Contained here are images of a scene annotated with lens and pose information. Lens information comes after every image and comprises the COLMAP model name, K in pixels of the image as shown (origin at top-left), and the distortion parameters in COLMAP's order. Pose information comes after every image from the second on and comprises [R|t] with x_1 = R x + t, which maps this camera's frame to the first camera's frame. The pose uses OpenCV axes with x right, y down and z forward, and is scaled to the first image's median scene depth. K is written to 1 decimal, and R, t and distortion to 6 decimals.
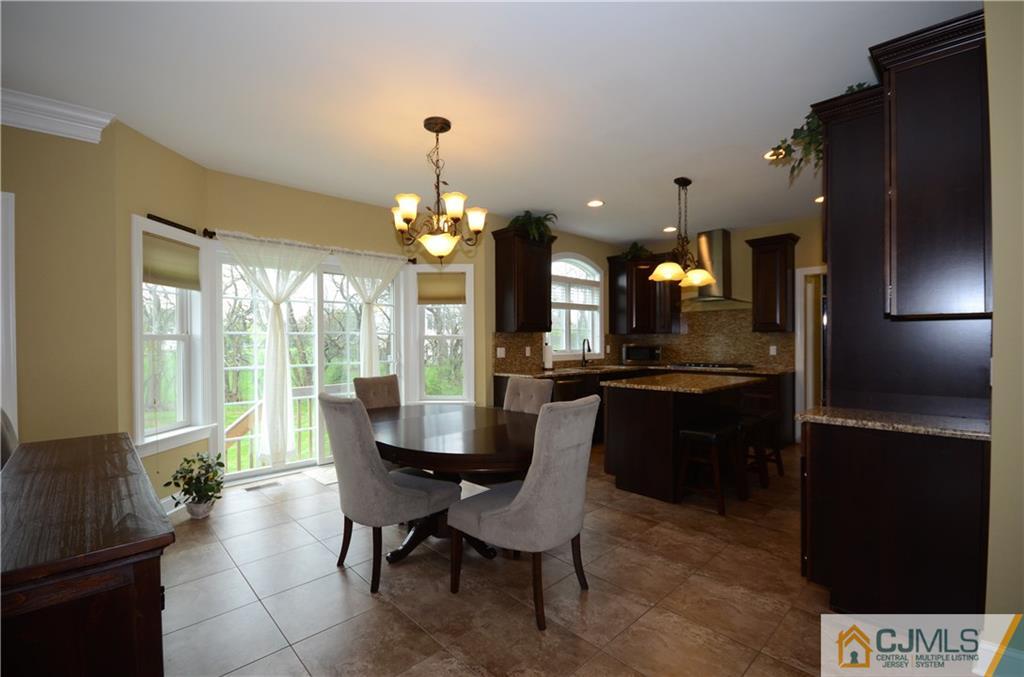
lens RADIAL K [[451.9, 0, 510.1], [0, 451.9, 338.2], [0, 0, 1]] dist [0.001792, -0.001796]
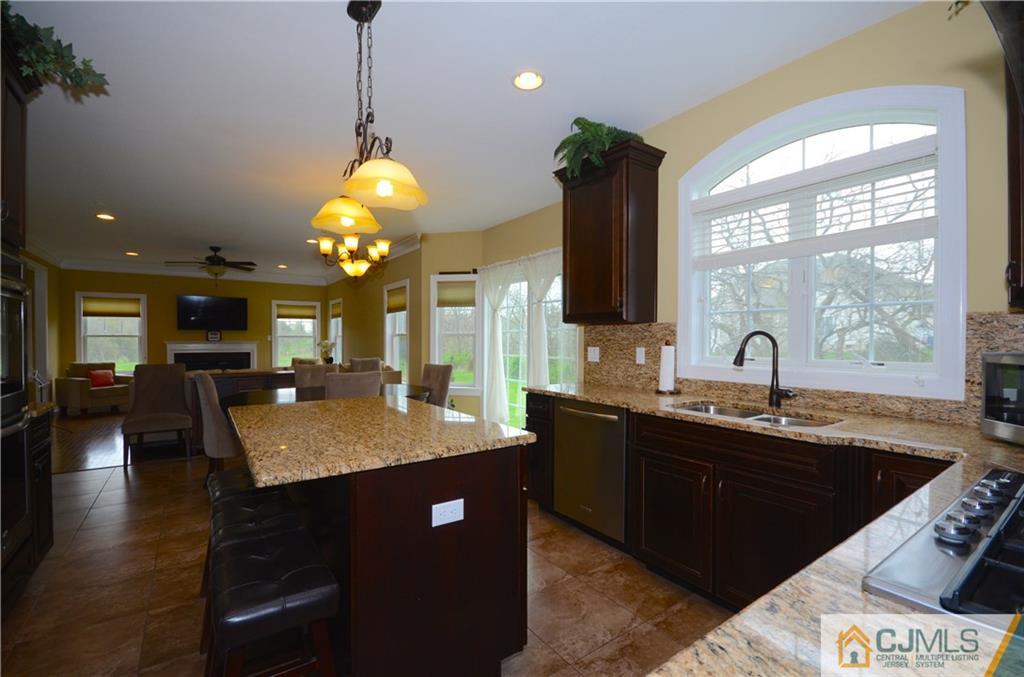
lens RADIAL K [[451.9, 0, 507.2], [0, 451.9, 340.9], [0, 0, 1]] dist [0.001792, -0.001796]
pose [[-0.152701, 0.009178, -0.988230, 0.634671], [0.006494, 0.999945, 0.008284, 0.004832], [0.988251, -0.005152, -0.152752, 0.925331]]
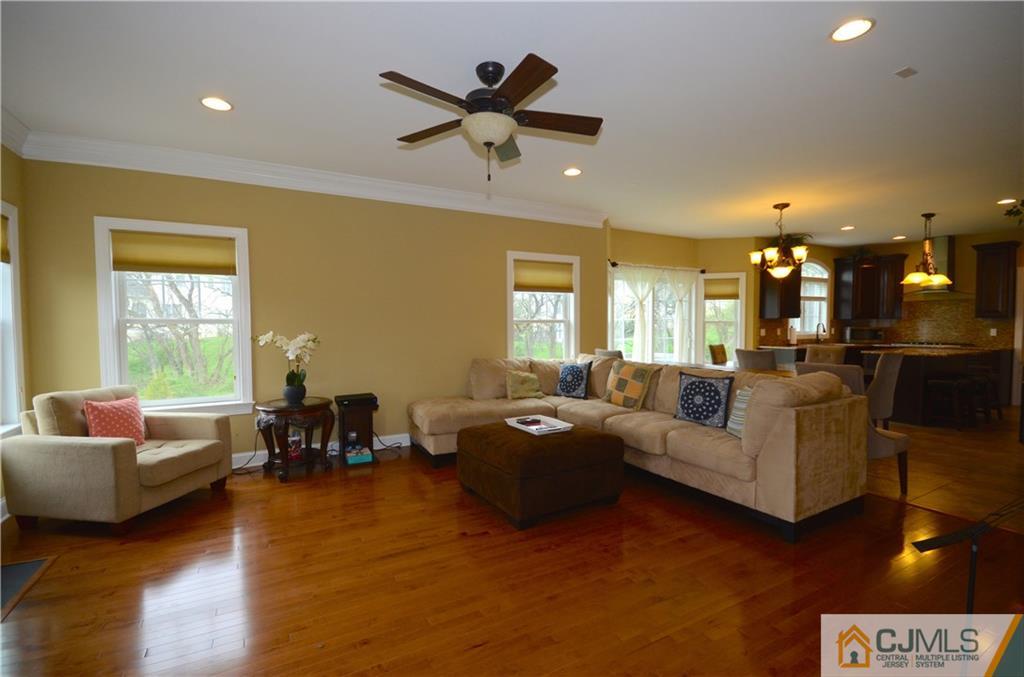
lens RADIAL K [[451.9, 0, 513.7], [0, 451.9, 339.8], [0, 0, 1]] dist [0.001792, -0.001796]
pose [[0.966756, 0.008738, -0.255551, -0.400903], [0.001226, 0.999246, 0.038804, -0.001688], [0.255698, -0.037827, 0.966017, -0.575233]]
